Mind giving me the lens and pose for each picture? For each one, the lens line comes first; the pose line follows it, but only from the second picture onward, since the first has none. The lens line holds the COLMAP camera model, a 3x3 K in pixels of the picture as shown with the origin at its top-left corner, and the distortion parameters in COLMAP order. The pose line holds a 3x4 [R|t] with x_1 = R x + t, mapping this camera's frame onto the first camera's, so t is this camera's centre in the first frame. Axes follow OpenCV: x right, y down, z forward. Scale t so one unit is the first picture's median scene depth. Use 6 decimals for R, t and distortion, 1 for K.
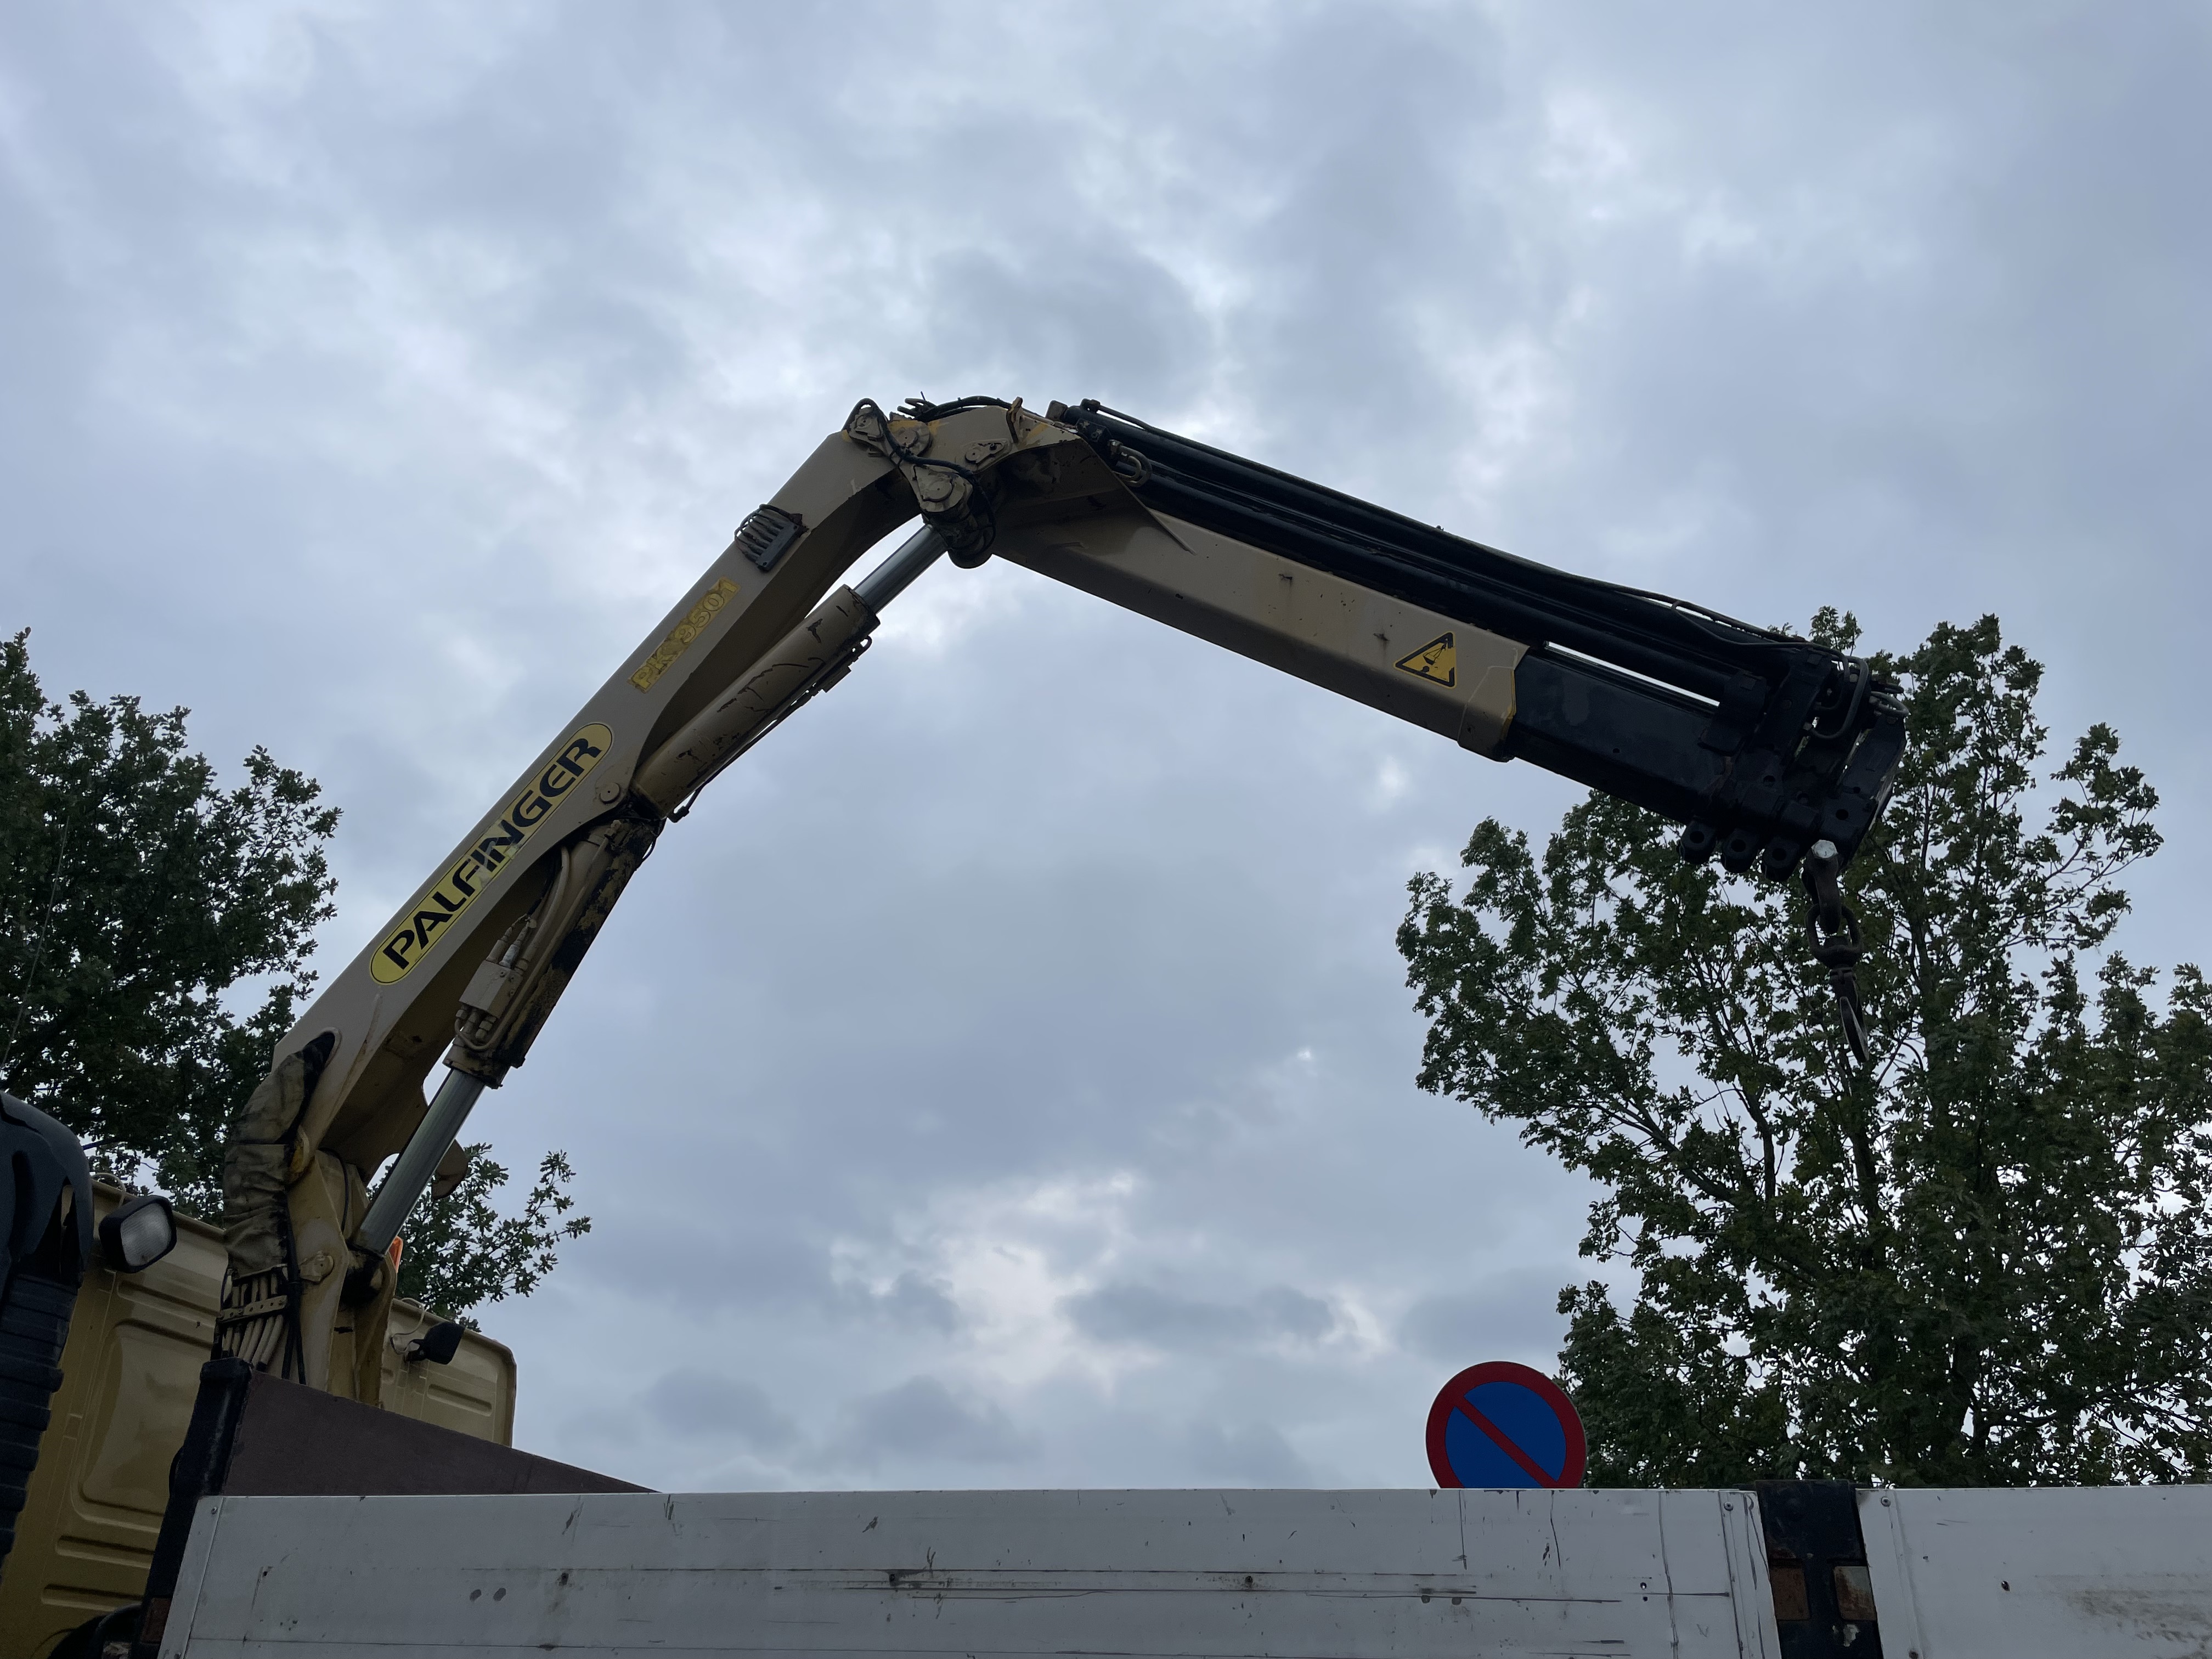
lens RADIAL K [[1687.9, 0, 1106.0], [0, 1687.9, 829.5], [0, 0, 1]] dist [0.024222, -0.006030]
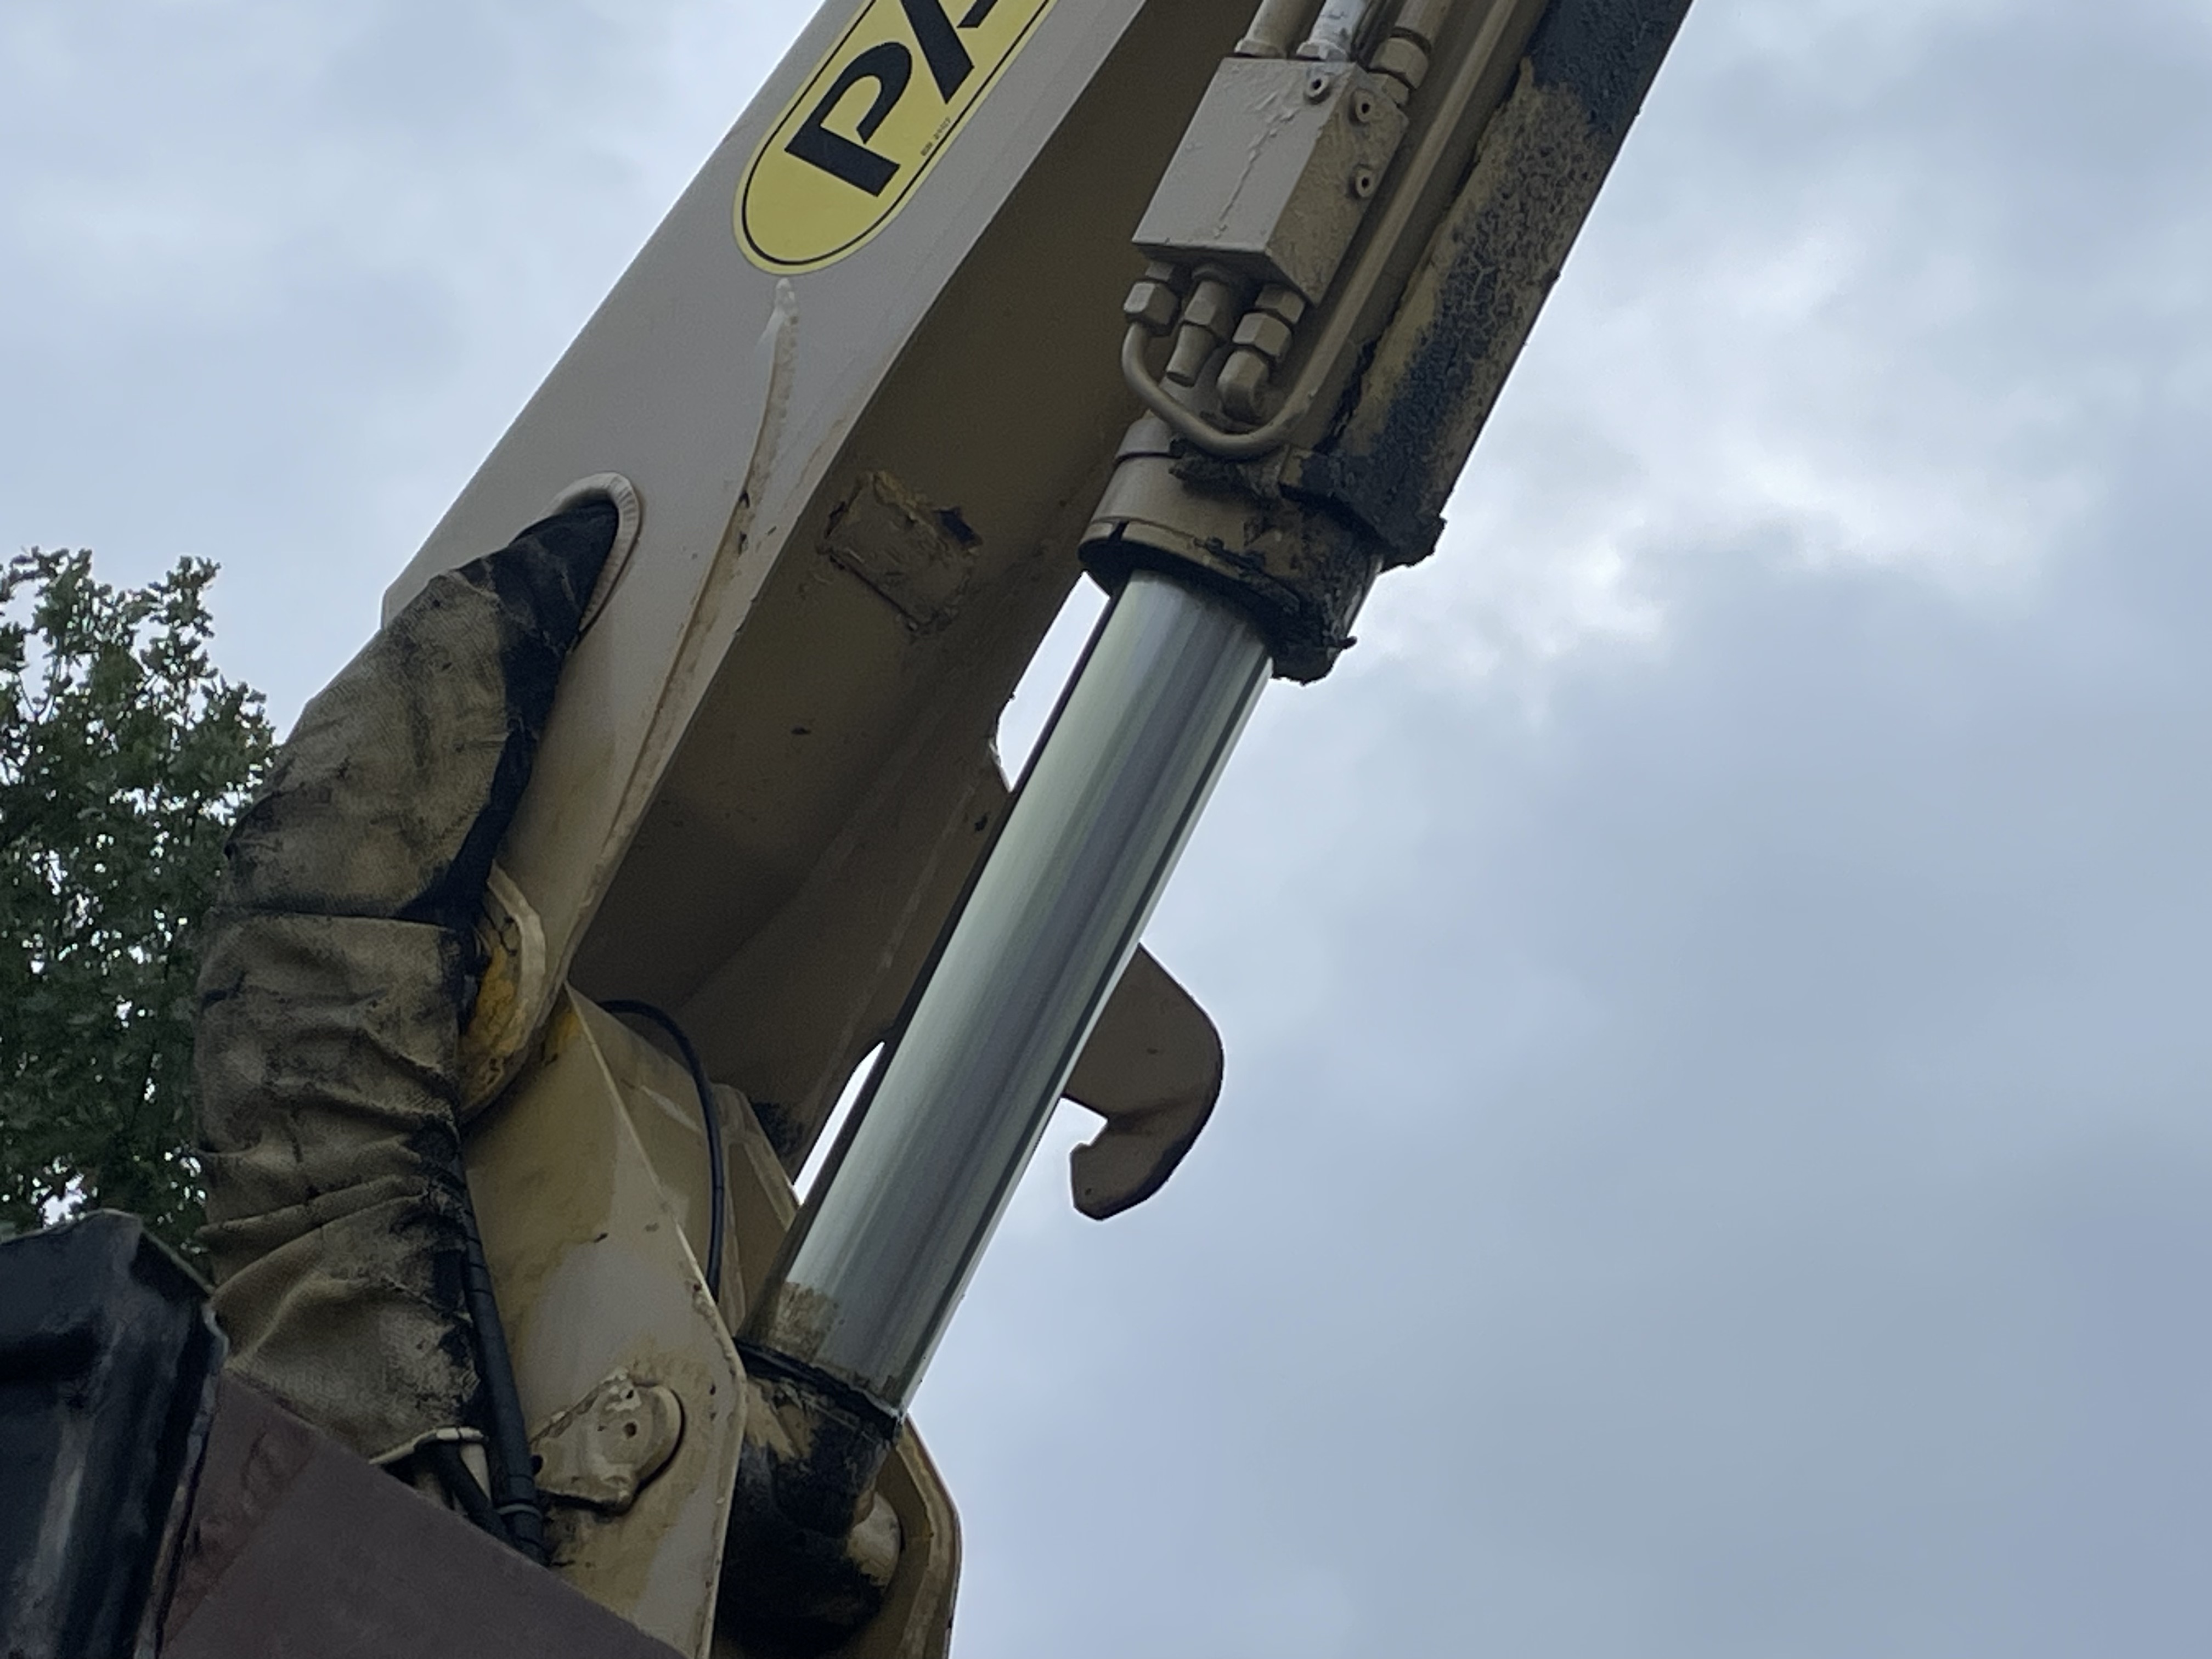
lens RADIAL K [[4930.9, 0, 1106.0], [0, 4930.9, 829.5], [0, 0, 1]] dist [0.064605, -0.133832]
pose [[0.944045, -0.082296, -0.319384, -0.194436], [0.071324, 0.996396, -0.045921, 0.203741], [0.322012, 0.020572, 0.946512, 0.416589]]
